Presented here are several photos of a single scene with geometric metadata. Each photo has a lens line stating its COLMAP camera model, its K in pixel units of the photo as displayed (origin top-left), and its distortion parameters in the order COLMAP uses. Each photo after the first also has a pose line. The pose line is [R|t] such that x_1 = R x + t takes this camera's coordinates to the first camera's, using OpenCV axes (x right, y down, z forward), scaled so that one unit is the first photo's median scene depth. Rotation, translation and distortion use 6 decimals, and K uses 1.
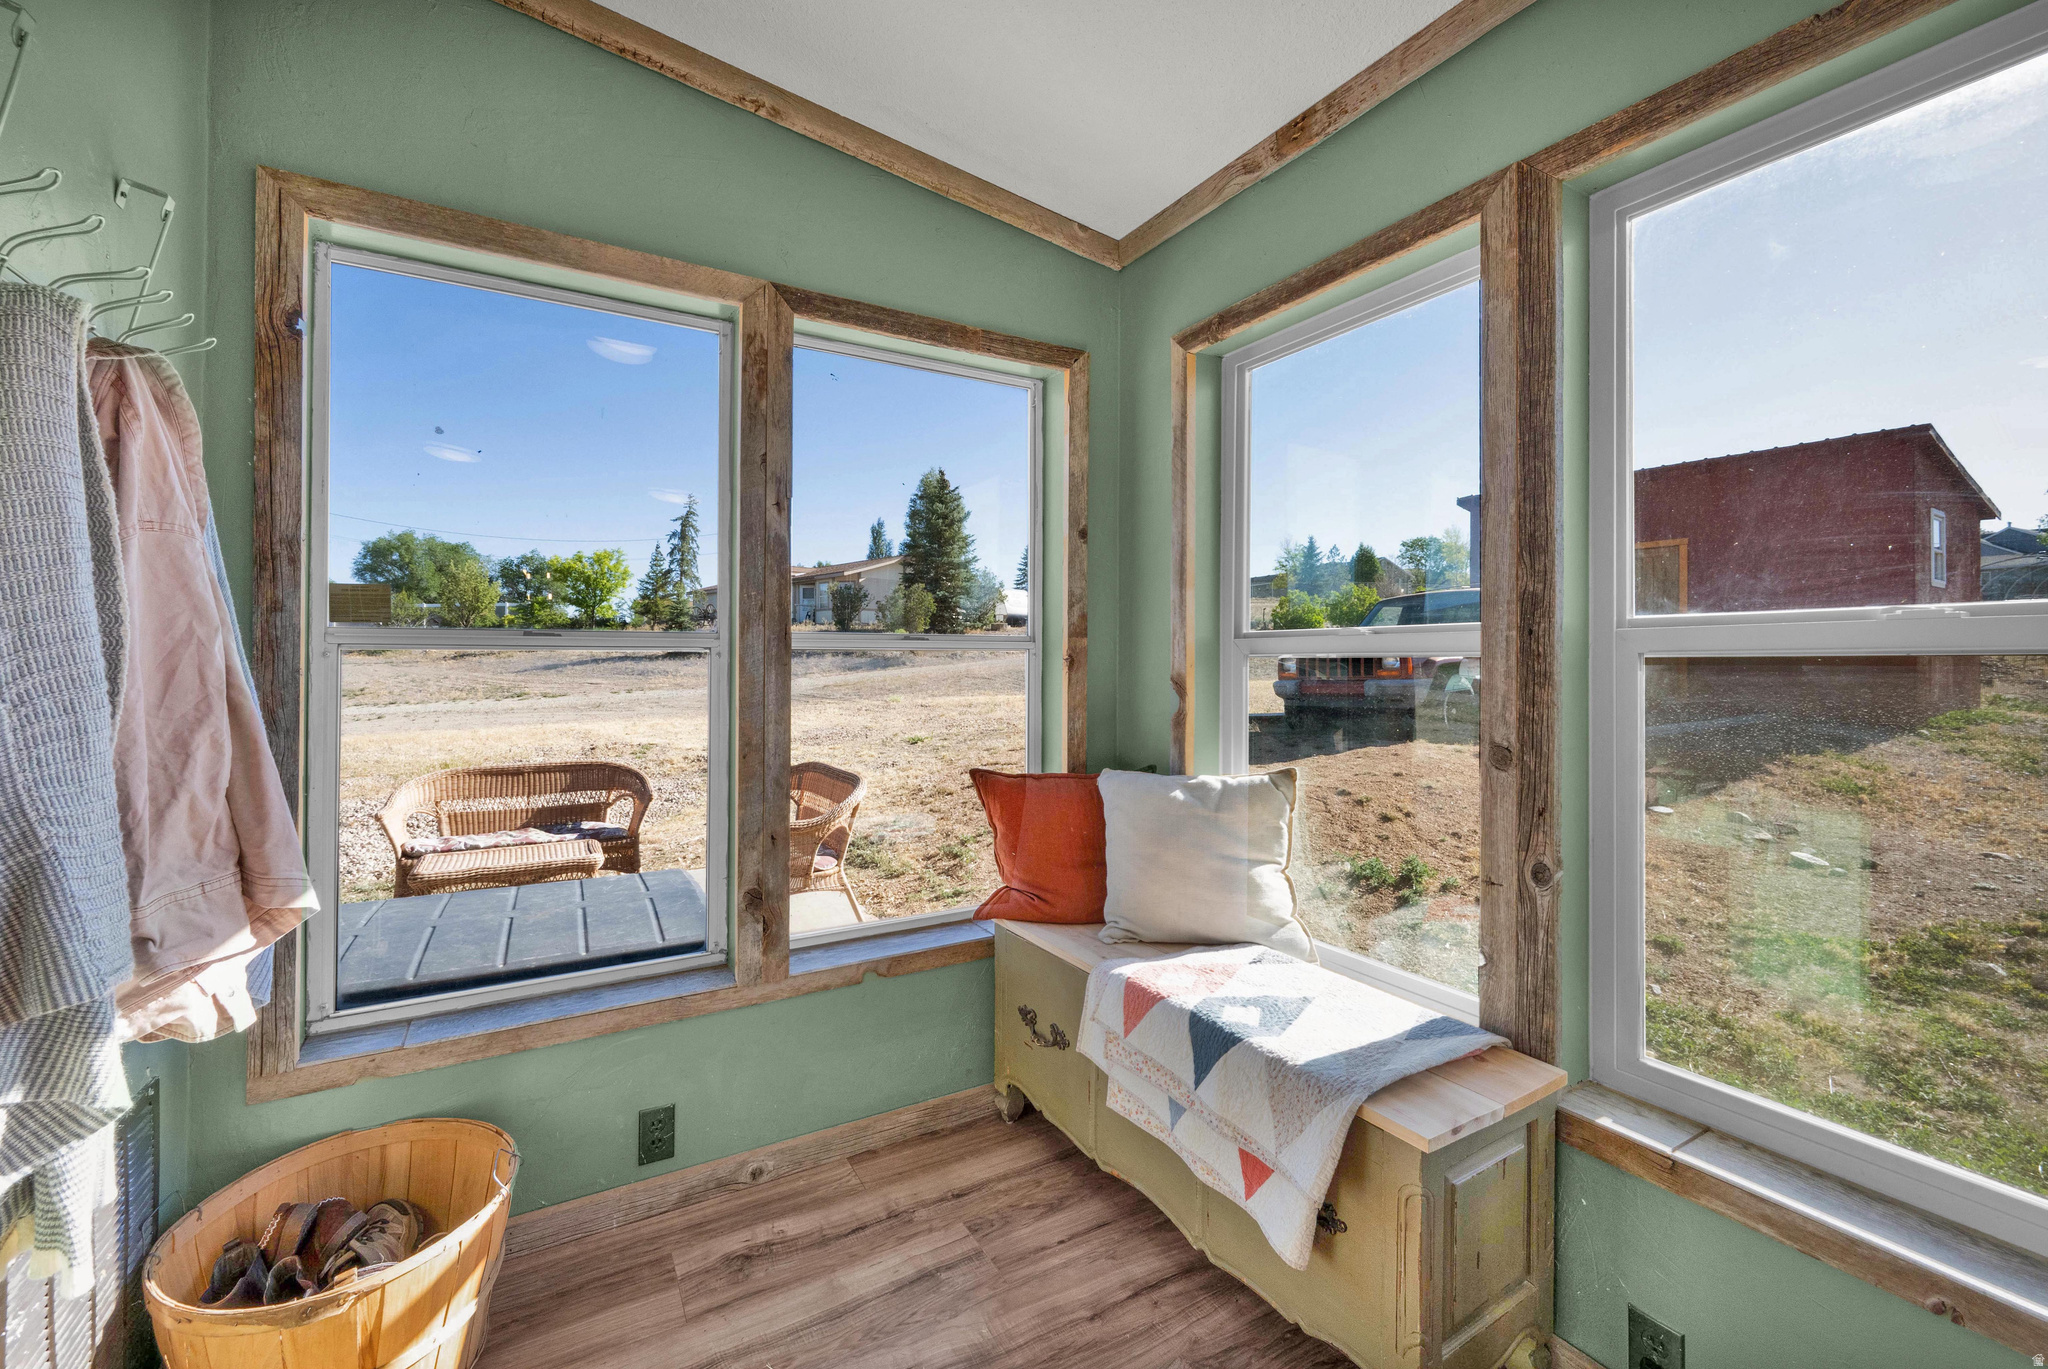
lens RADIAL K [[832.8, 0, 1012.7], [0, 832.8, 675.3], [0, 0, 1]] dist [0.001549, 0.000002]
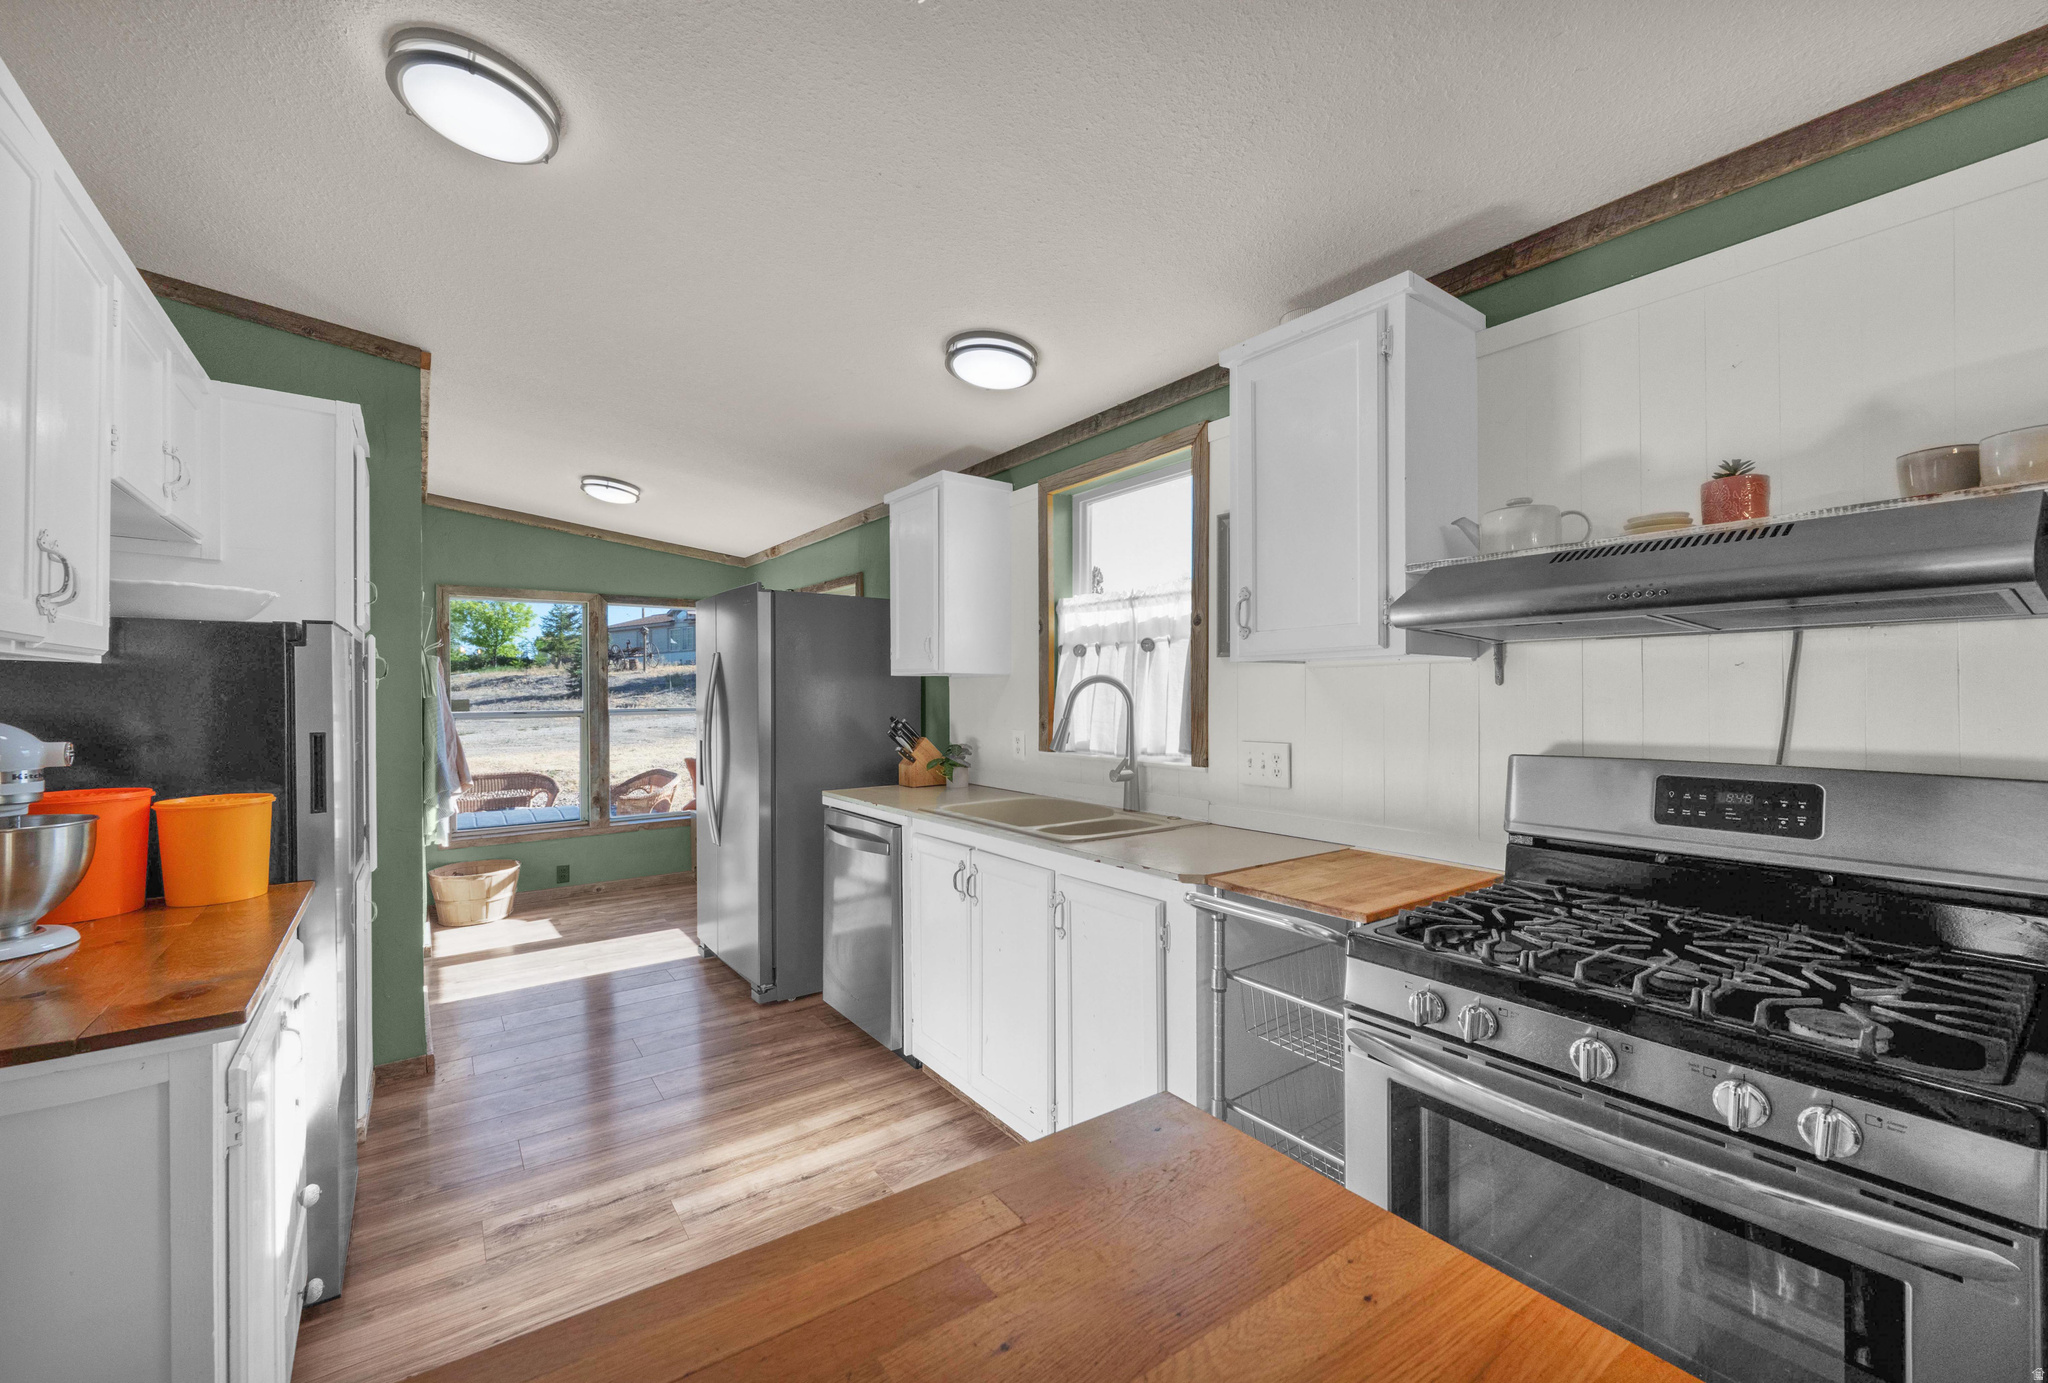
lens RADIAL K [[832.8, 0, 1053.1], [0, 832.8, 700.5], [0, 0, 1]] dist [0.001549, 0.000002]
pose [[0.991619, -0.015992, 0.128205, 0.092648], [0.016320, 0.999866, -0.001506, -0.005529], [-0.128164, 0.003586, 0.991747, -0.214598]]
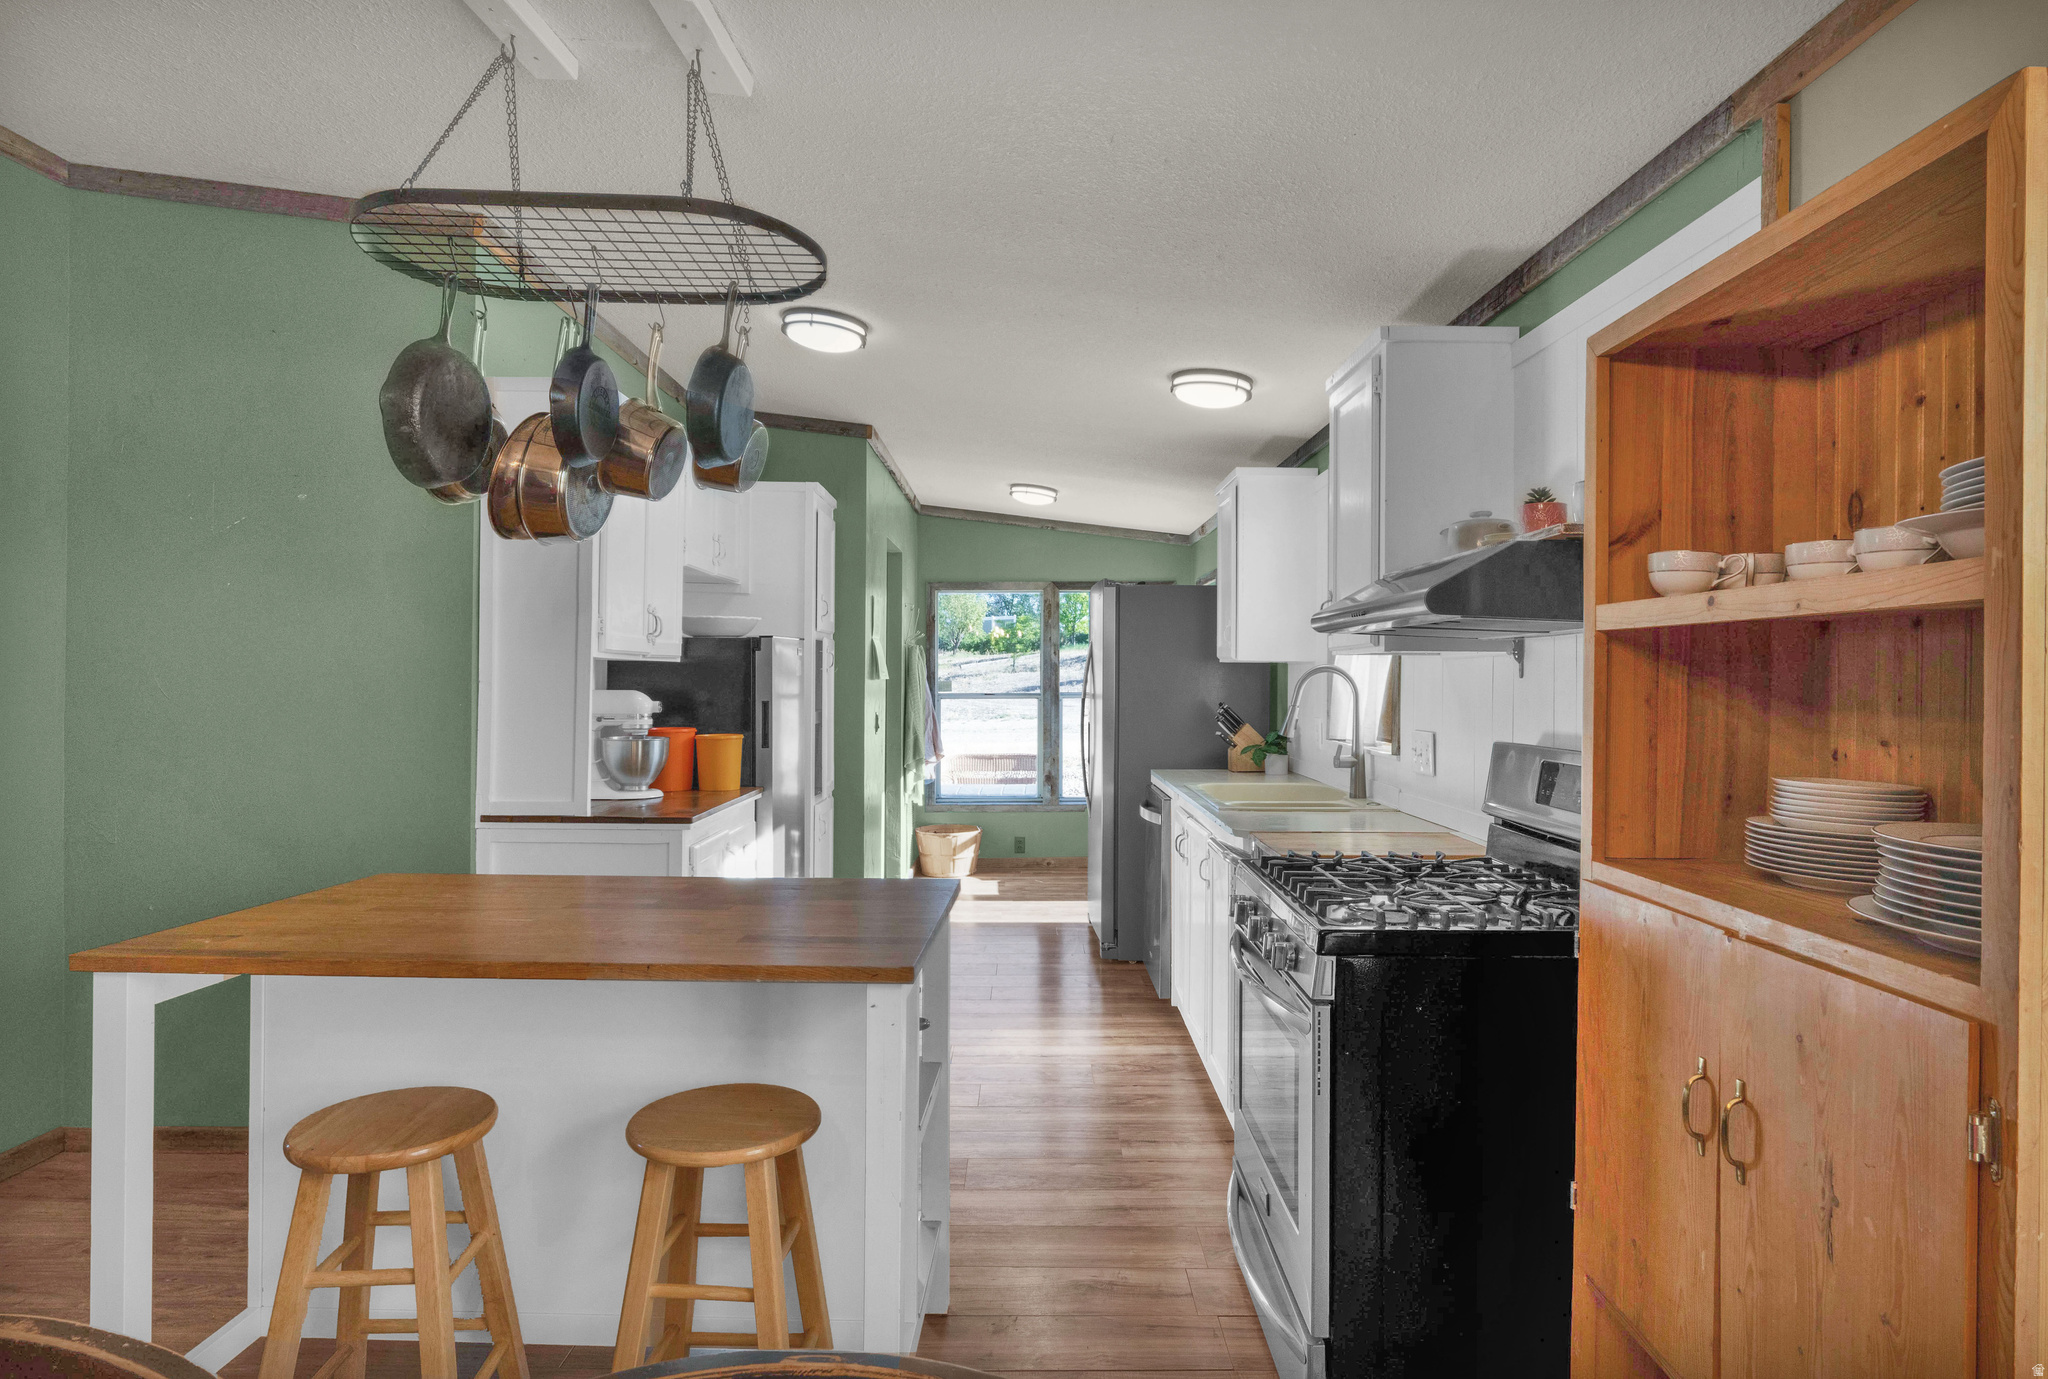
lens RADIAL K [[1137.6, 0, 1025.7], [0, 1137.6, 684.4], [0, 0, 1]] dist [0.000372, 0.003141]
pose [[0.872873, -0.005730, -0.487914, 0.168661], [0.001936, 0.999964, -0.008280, -0.004757], [0.487943, 0.006283, 0.872853, -0.274192]]
